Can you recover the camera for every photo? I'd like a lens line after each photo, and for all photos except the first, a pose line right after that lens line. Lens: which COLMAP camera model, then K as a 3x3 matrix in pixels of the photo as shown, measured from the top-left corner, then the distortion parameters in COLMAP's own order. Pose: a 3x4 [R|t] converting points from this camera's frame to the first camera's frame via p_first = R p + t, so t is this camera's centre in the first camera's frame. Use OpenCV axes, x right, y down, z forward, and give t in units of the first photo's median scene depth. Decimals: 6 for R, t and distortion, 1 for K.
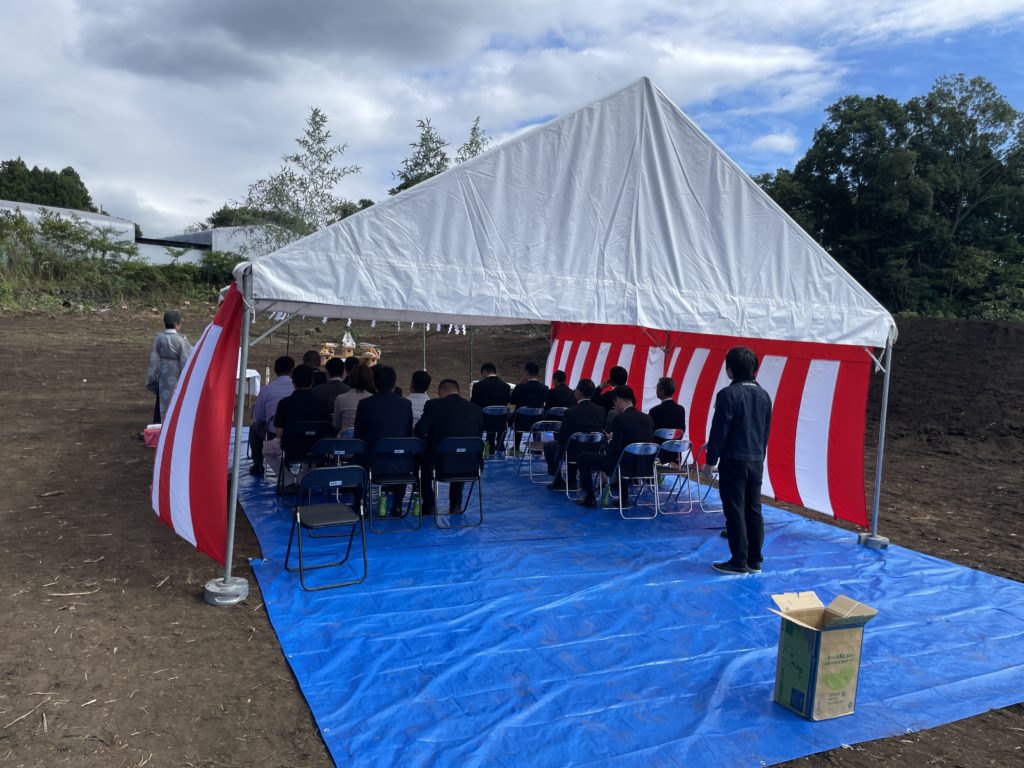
lens RADIAL K [[772.5, 0, 512.0], [0, 772.5, 384.0], [0, 0, 1]] dist [0.125318, -0.154297]
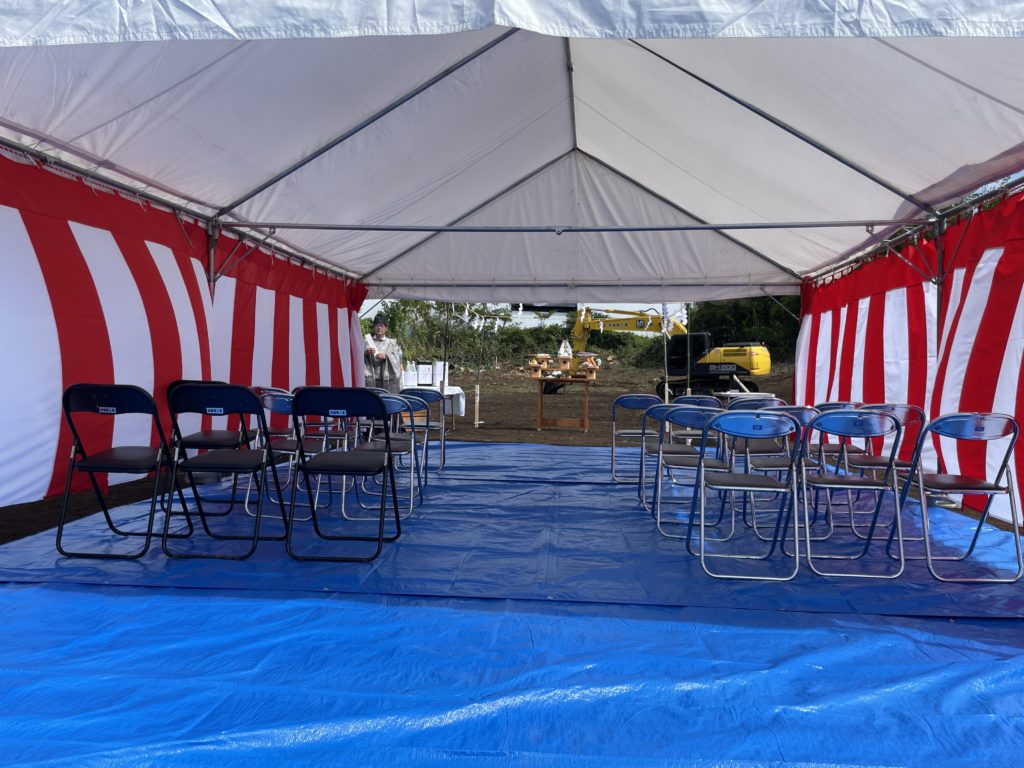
lens RADIAL K [[772.5, 0, 512.0], [0, 772.5, 384.0], [0, 0, 1]] dist [0.125318, -0.154297]
pose [[0.880233, -0.039789, -0.472871, 0.126584], [0.001422, 0.996695, -0.081218, 0.046806], [0.474540, 0.070818, 0.877380, 0.255797]]
